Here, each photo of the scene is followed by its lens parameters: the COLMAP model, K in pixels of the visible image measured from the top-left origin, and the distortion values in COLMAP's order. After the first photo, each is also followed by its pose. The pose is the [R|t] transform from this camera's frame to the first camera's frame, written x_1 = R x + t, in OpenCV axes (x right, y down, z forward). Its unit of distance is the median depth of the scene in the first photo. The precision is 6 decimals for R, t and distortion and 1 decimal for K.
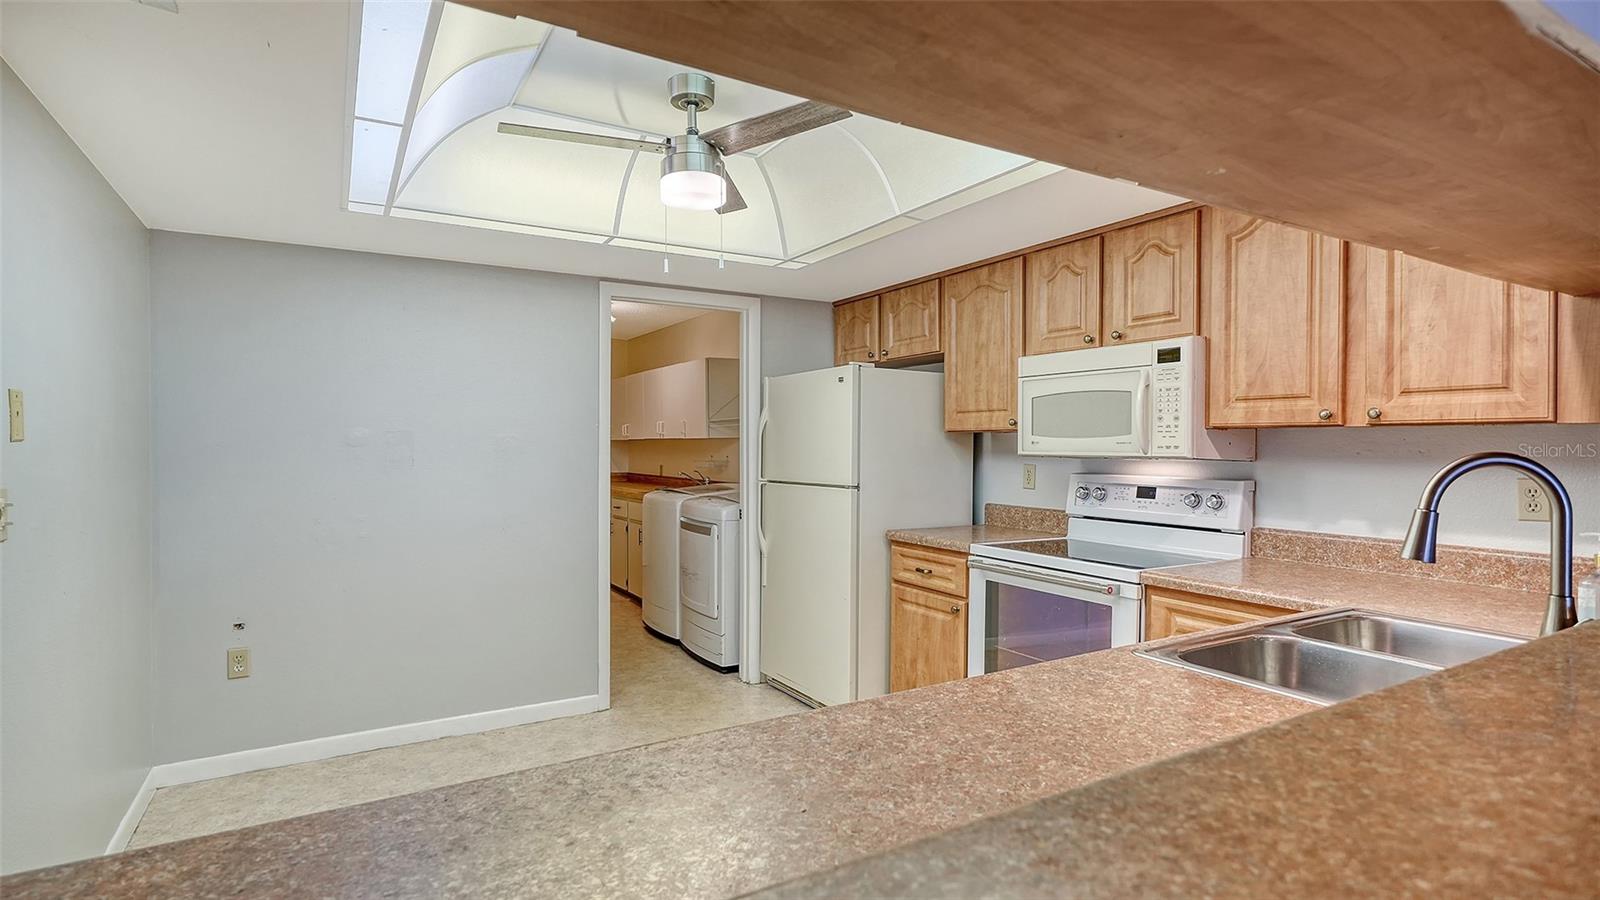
lens RADIAL K [[775.3, 0, 774.4], [0, 775.3, 423.8], [0, 0, 1]] dist [-0.001718, -0.000373]
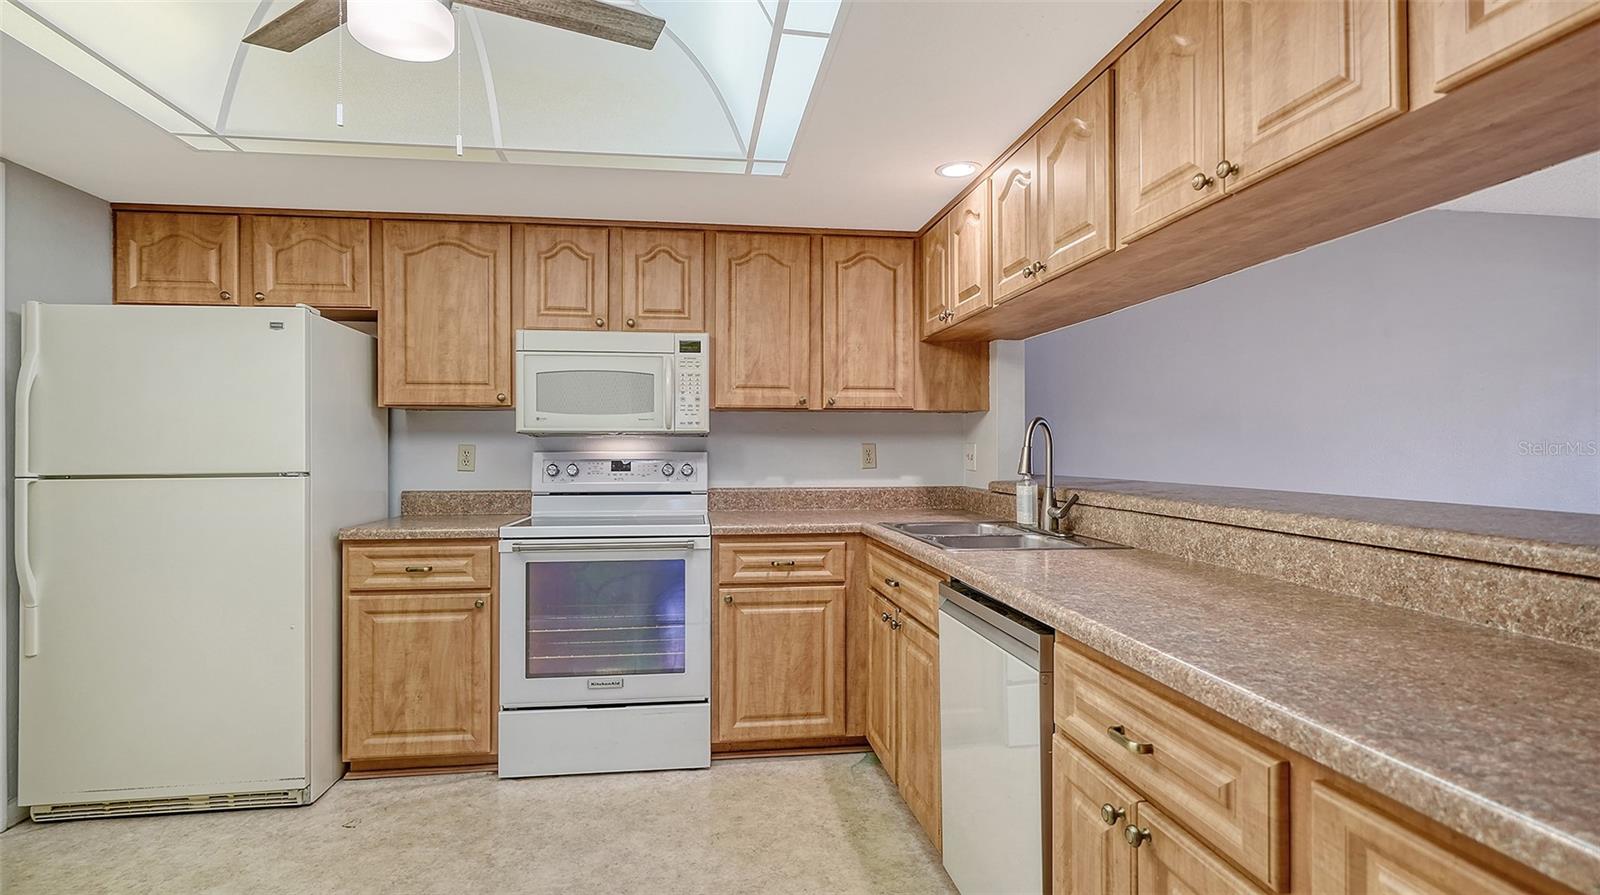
lens RADIAL K [[802.8, 0, 777.8], [0, 802.8, 413.9], [0, 0, 1]] dist [0.013389, -0.000270]
pose [[0.395419, 0.037332, 0.917742, -0.544513], [-0.023452, 0.999258, -0.030543, 0.047713], [-0.918201, -0.009446, 0.396002, 0.363553]]
